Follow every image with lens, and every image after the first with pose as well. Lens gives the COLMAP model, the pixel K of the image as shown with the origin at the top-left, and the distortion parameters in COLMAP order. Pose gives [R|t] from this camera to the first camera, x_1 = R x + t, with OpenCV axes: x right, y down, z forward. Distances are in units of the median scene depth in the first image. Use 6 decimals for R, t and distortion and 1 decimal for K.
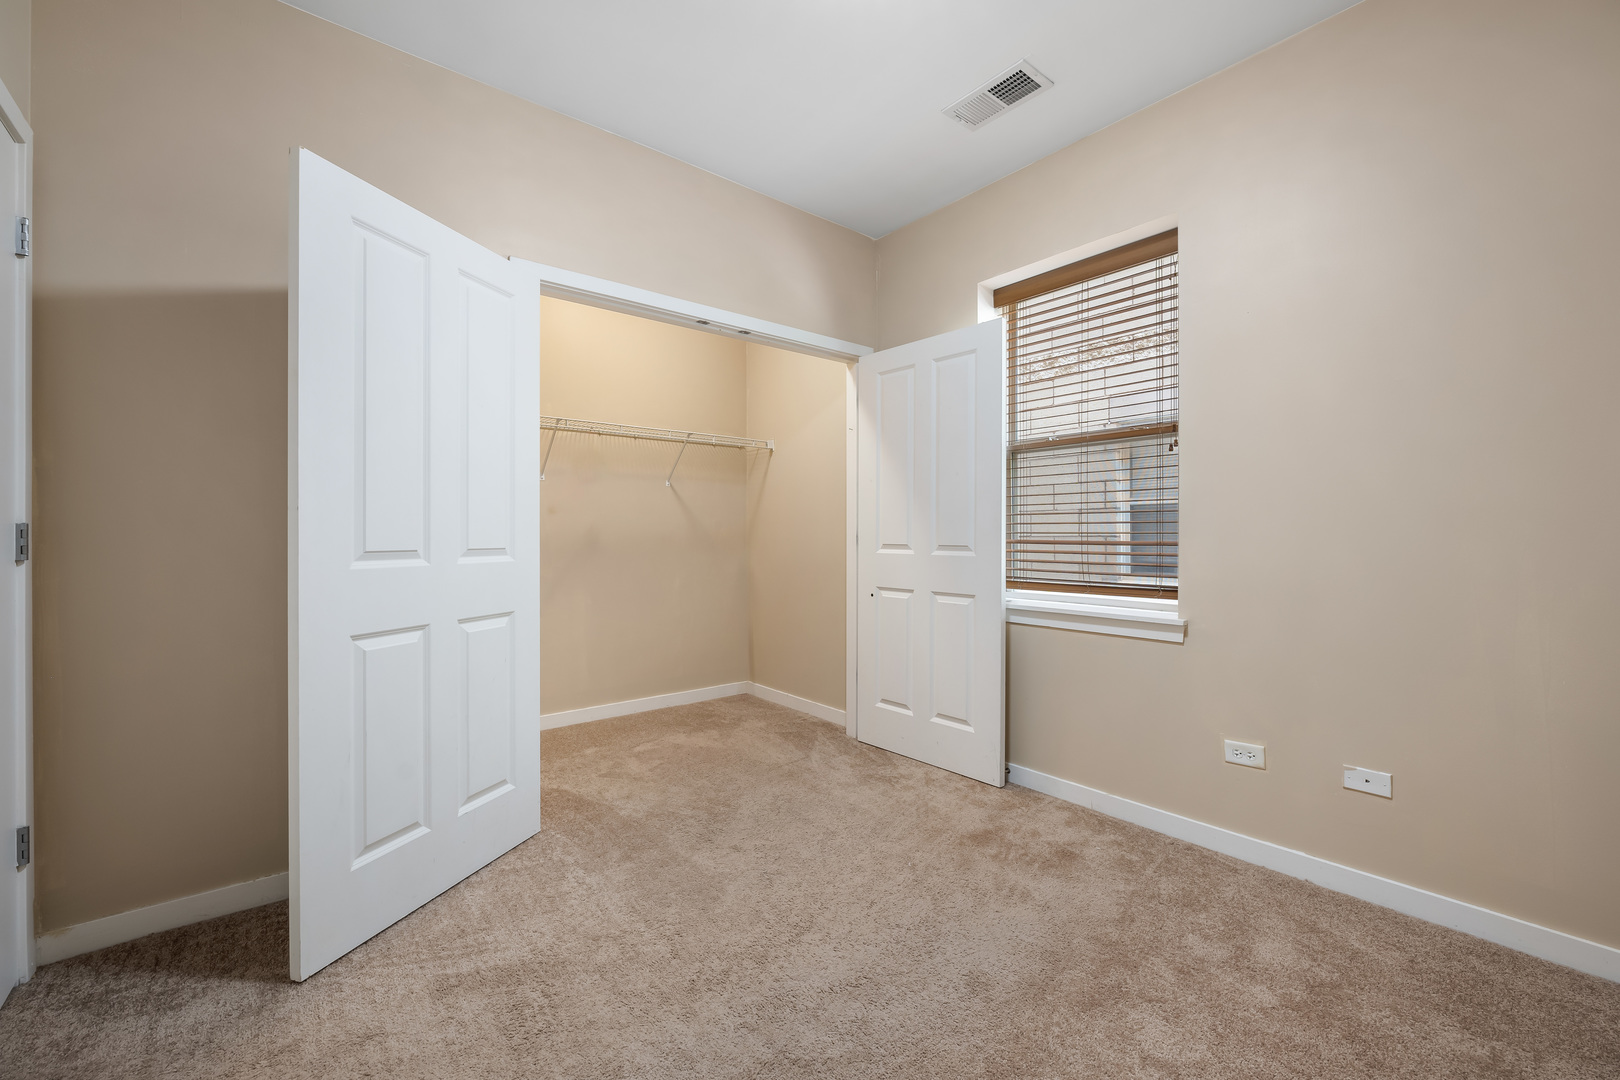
lens RADIAL K [[655.4, 0, 801.2], [0, 655.4, 531.6], [0, 0, 1]] dist [-0.006416, 0.000000]
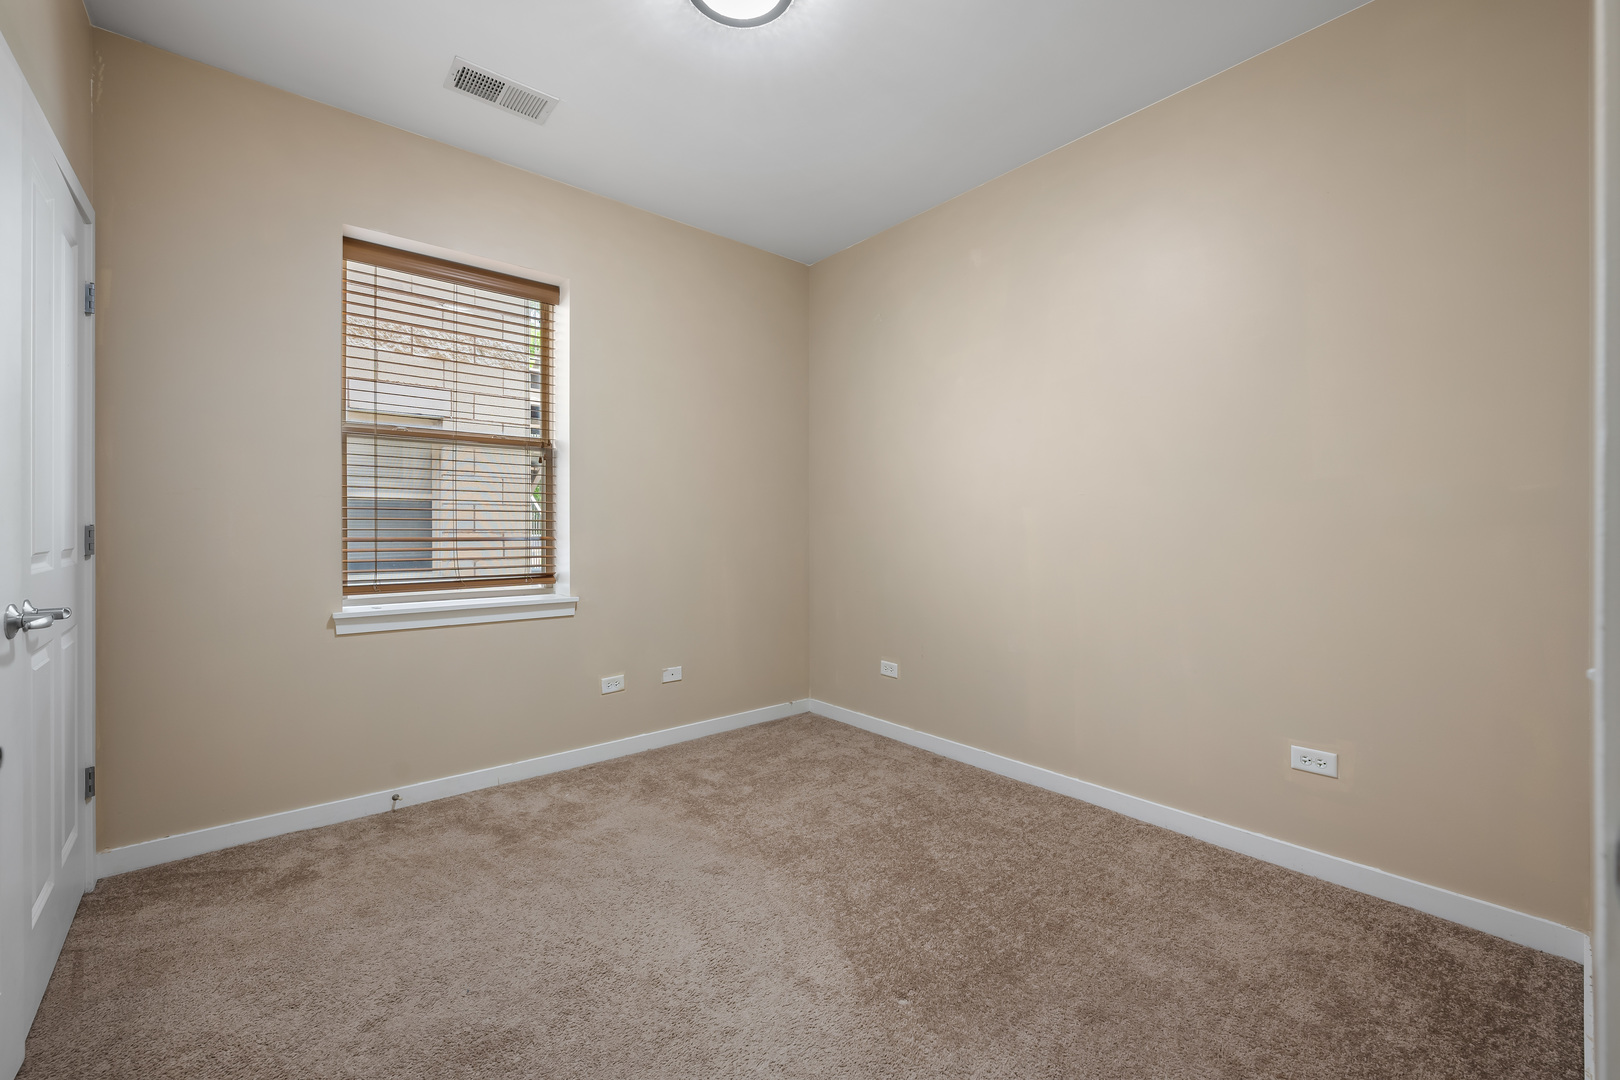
lens RADIAL K [[655.4, 0, 801.2], [0, 655.4, 531.6], [0, 0, 1]] dist [-0.006416, 0.000000]
pose [[-0.015983, -0.003053, 0.999868, -0.710476], [-0.002658, 0.999992, 0.003011, -0.000225], [-0.999869, -0.002609, -0.015991, 0.568553]]
